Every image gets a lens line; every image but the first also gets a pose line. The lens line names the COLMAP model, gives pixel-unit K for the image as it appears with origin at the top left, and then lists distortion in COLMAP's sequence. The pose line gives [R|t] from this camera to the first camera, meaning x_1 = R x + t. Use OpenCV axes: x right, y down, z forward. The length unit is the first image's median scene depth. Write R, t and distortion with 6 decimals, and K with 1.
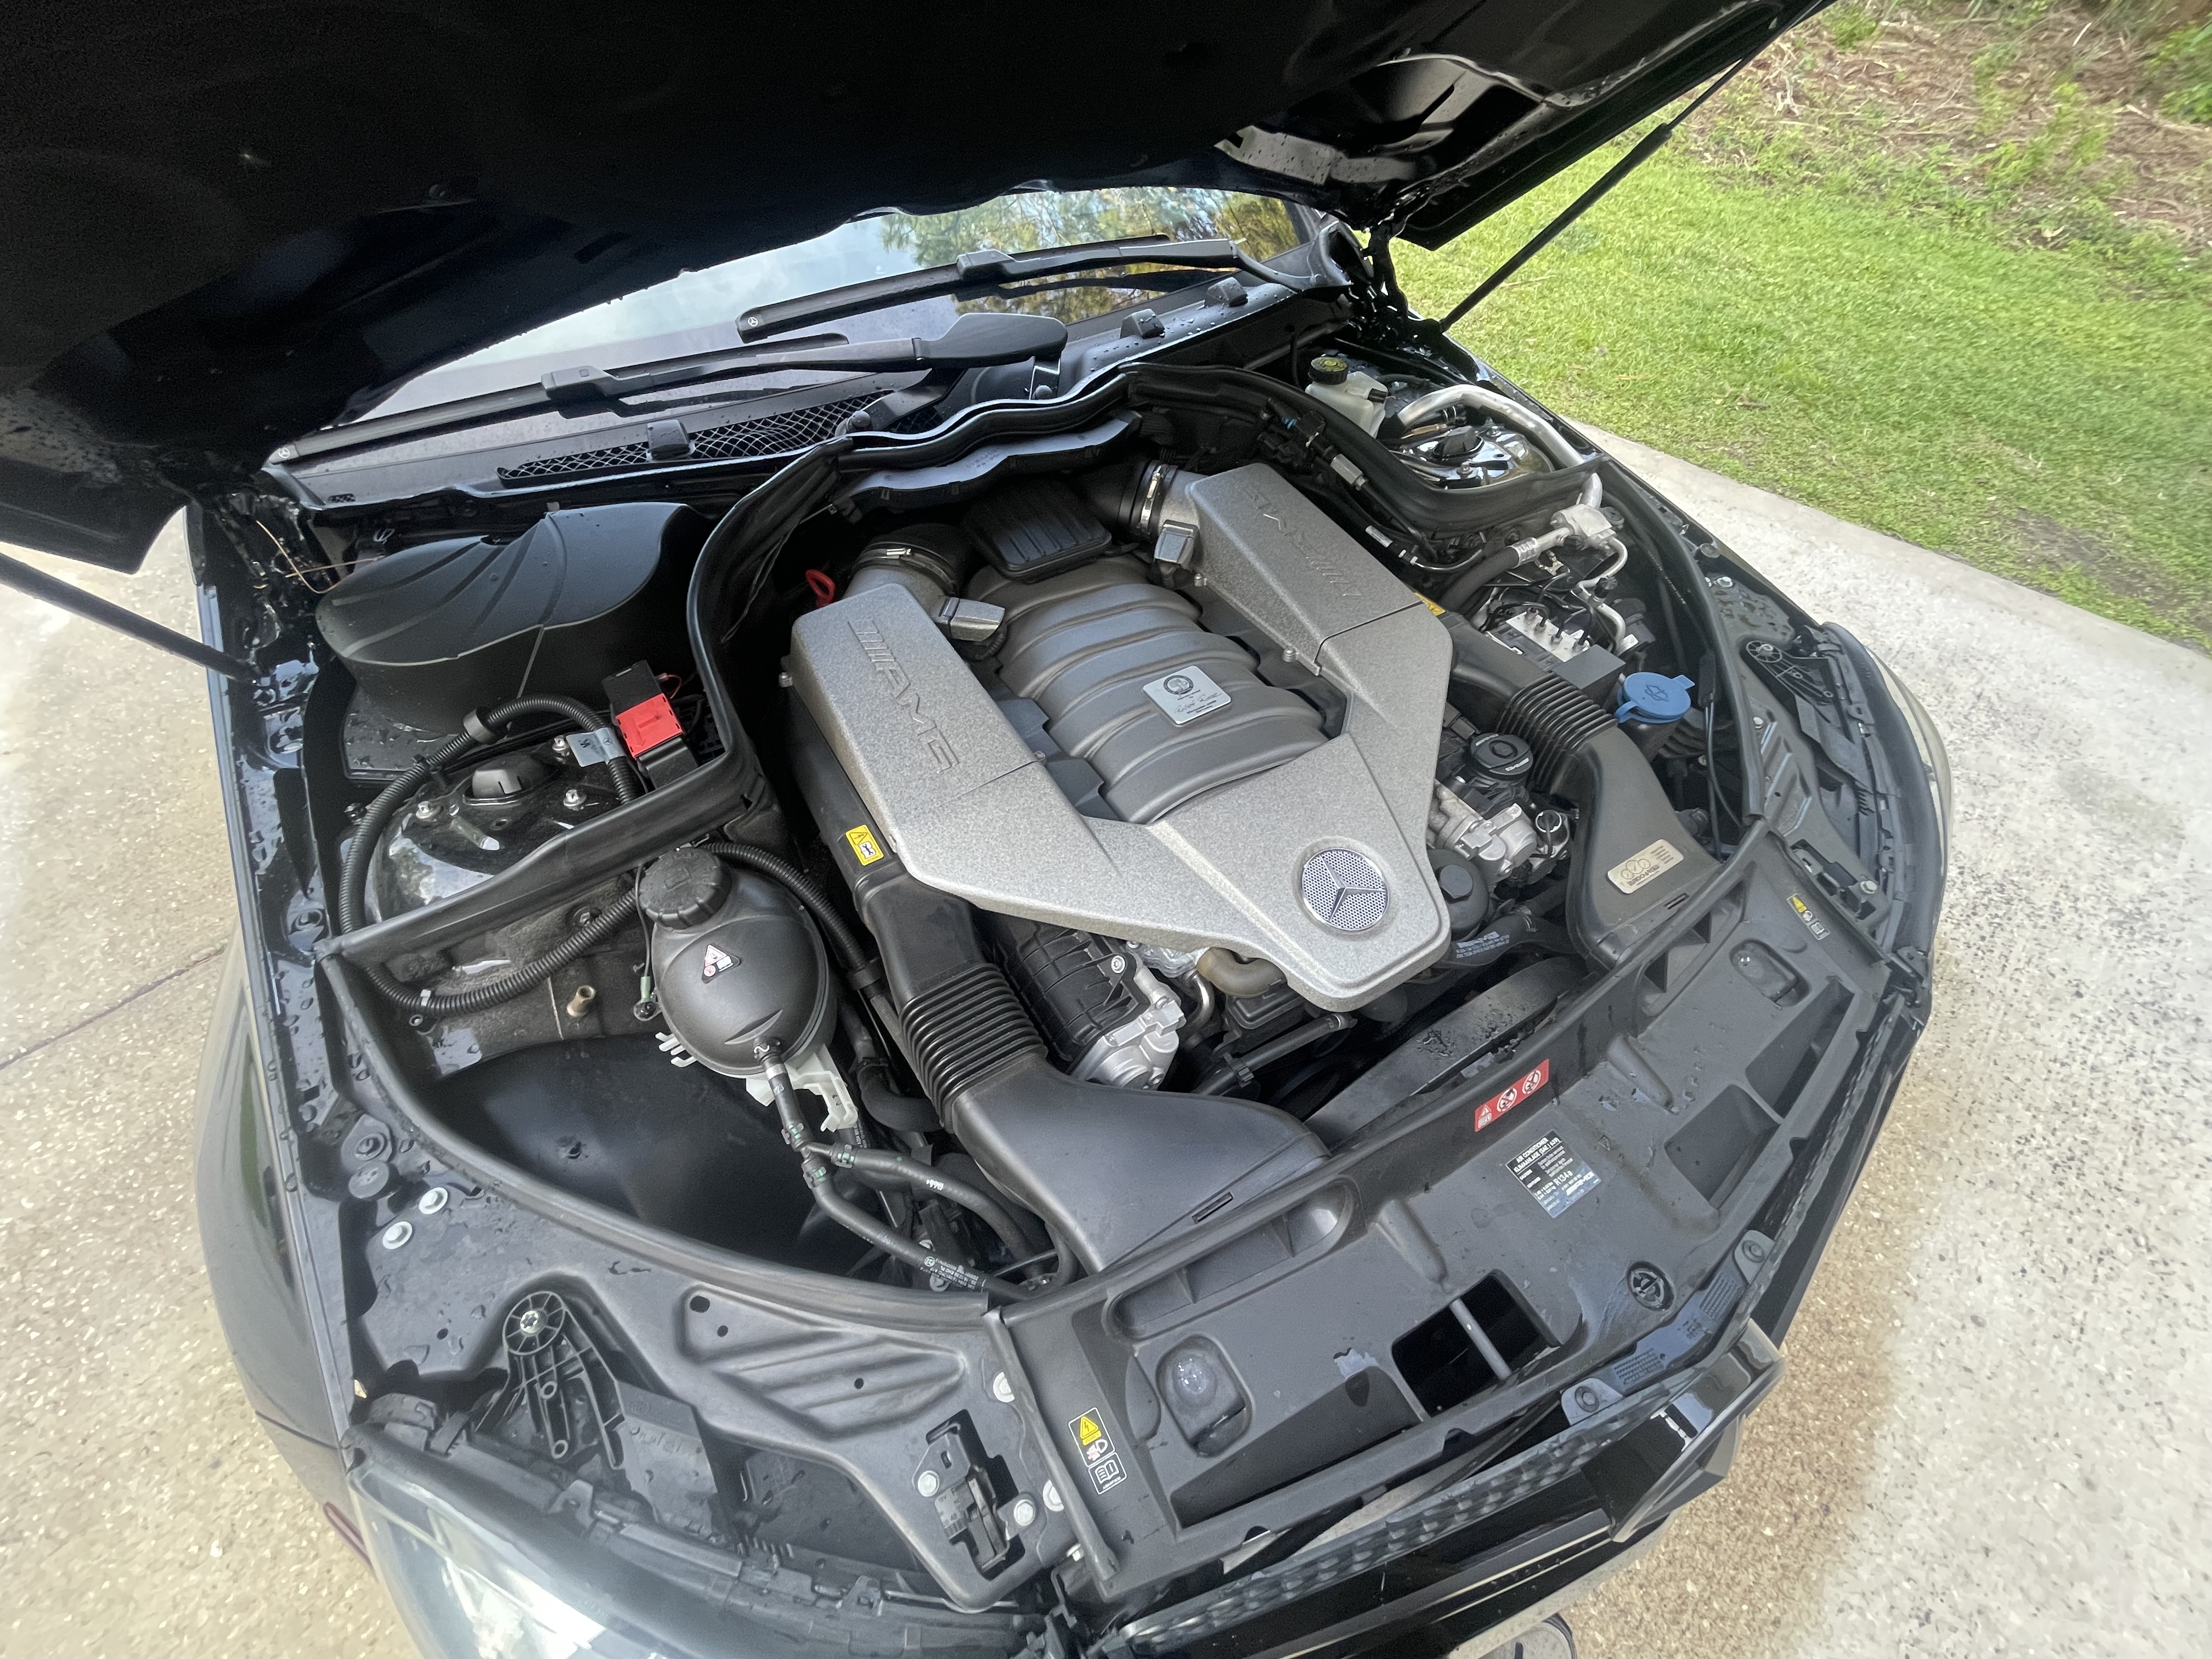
lens RADIAL K [[910.1, 0, 1106.0], [0, 910.1, 829.5], [0, 0, 1]] dist [0.000371, -0.000114]
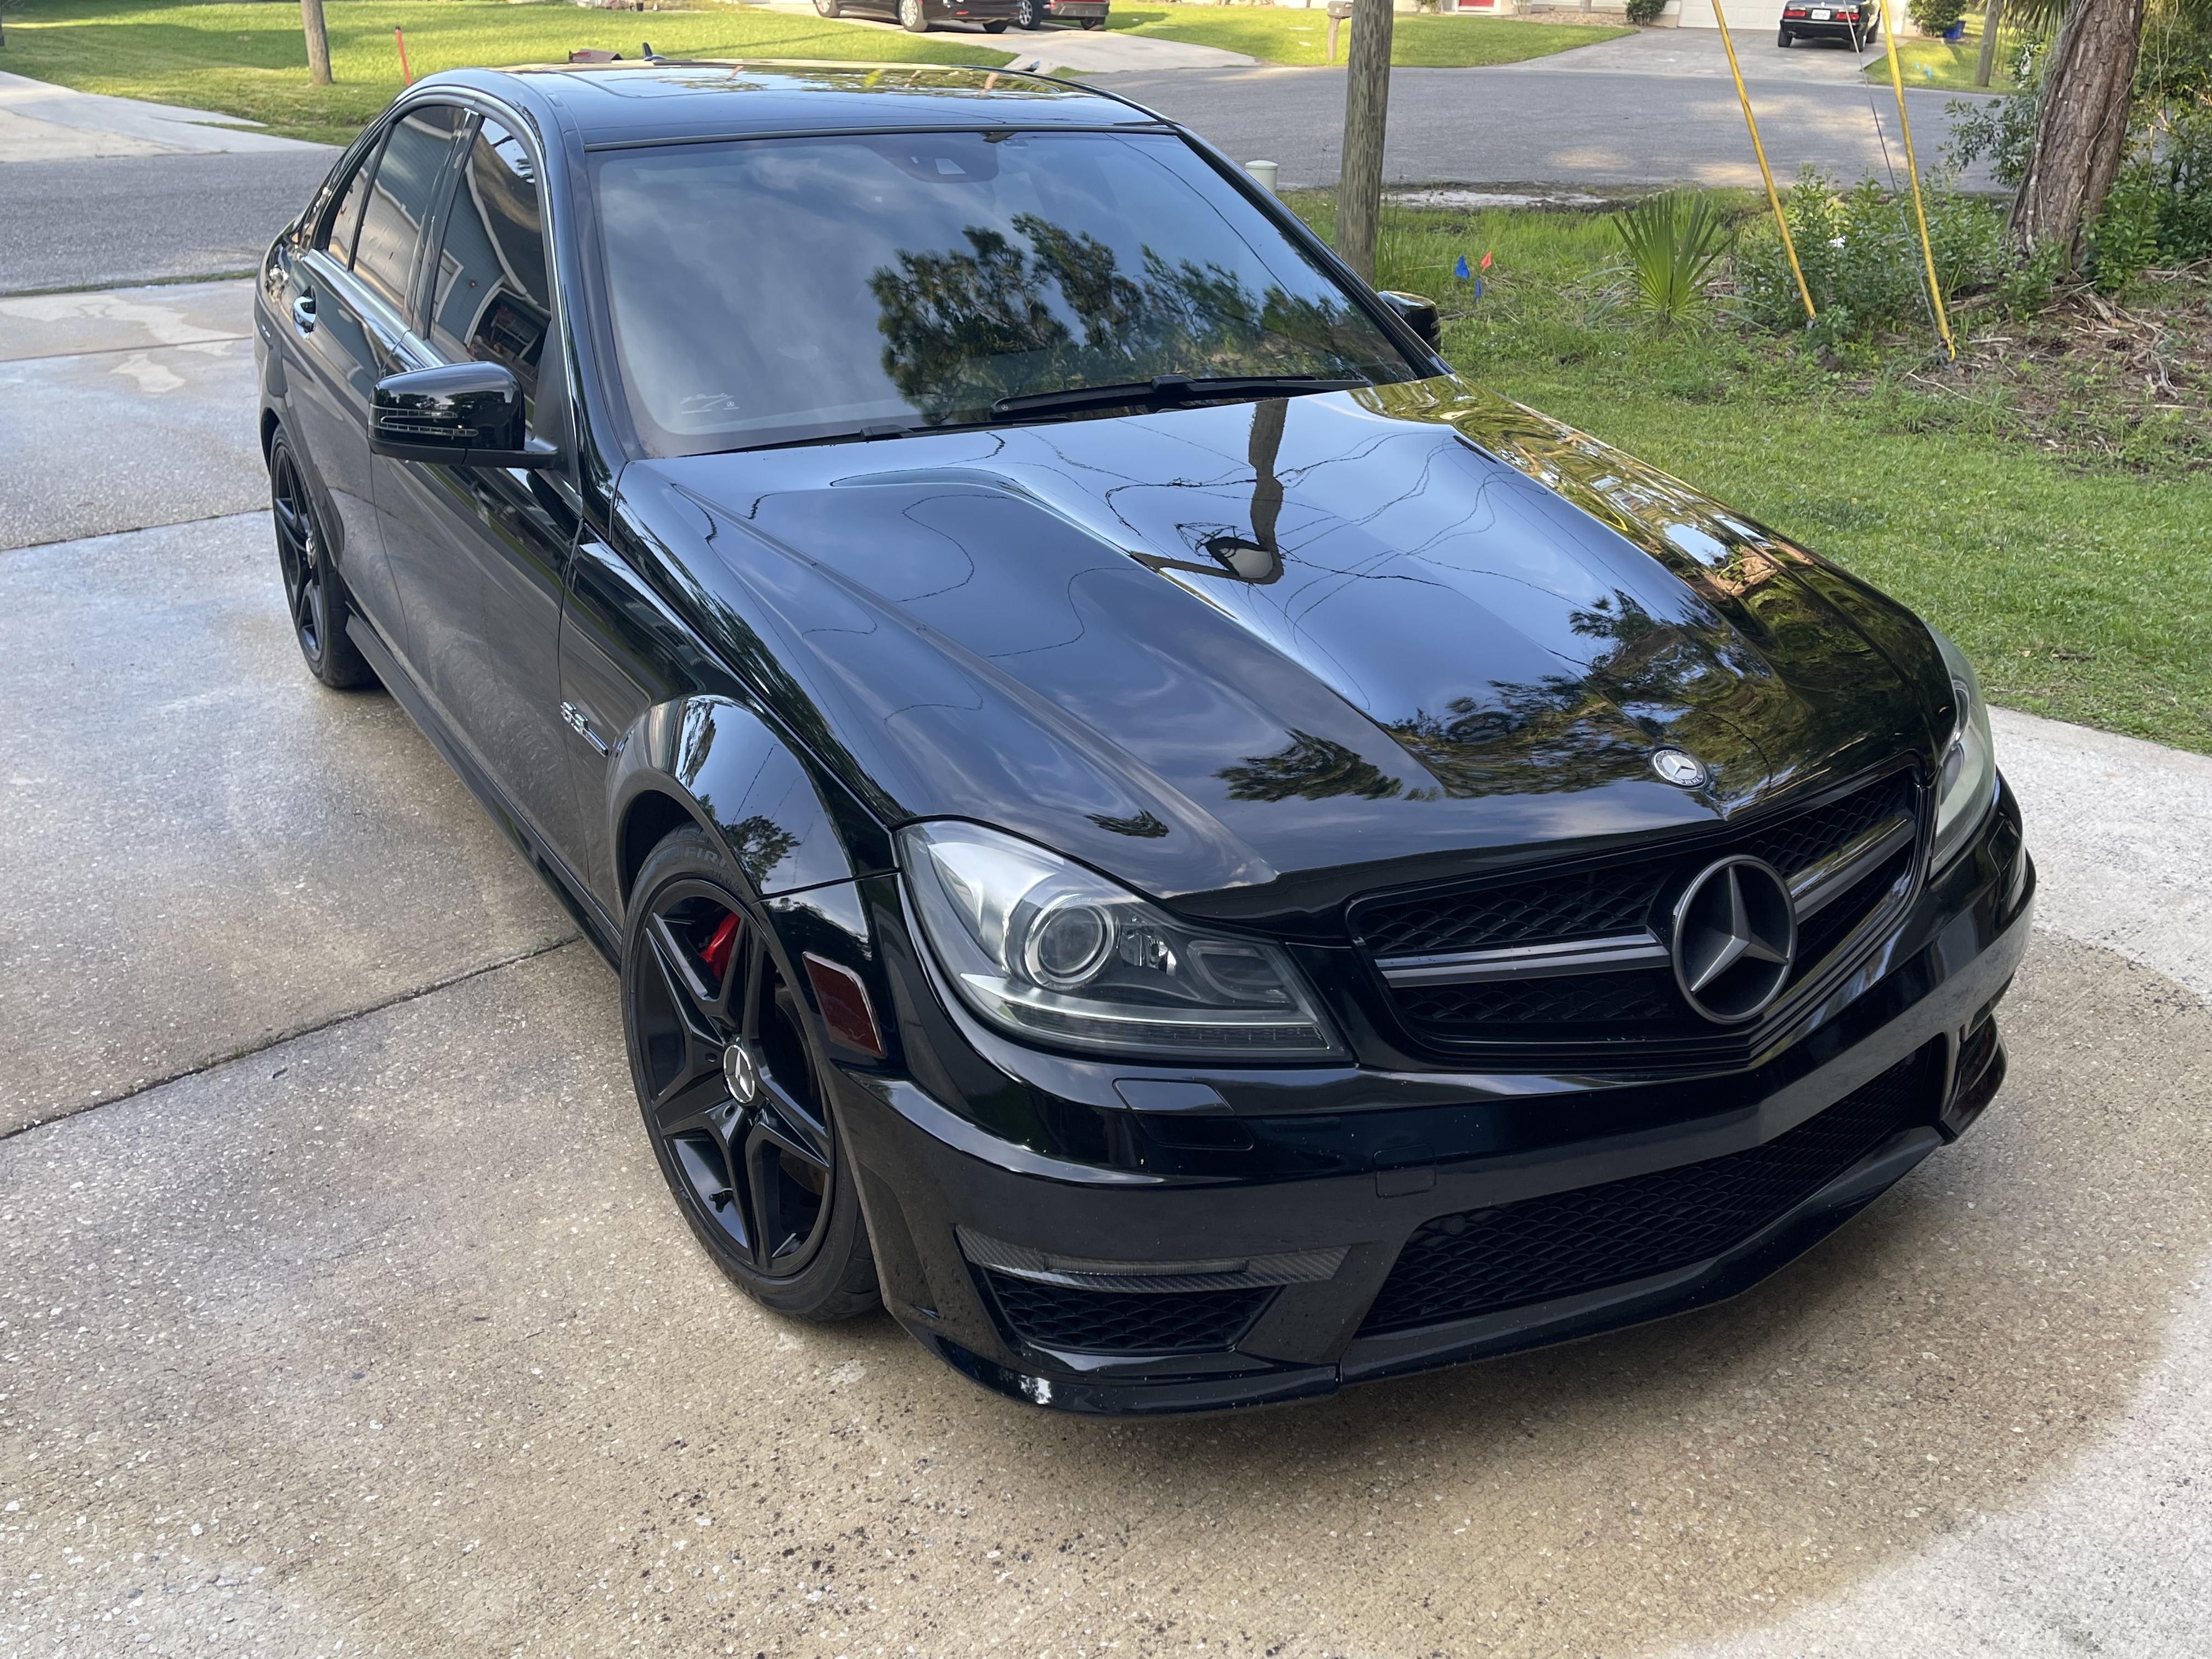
lens RADIAL K [[1926.2, 0, 1106.0], [0, 1926.2, 829.5], [0, 0, 1]] dist [0.121374, -0.158026]
pose [[0.999848, 0.004812, -0.016766, -0.098824], [-0.011970, 0.888425, -0.458866, 0.639108], [0.012687, 0.458997, 0.888347, -0.602378]]
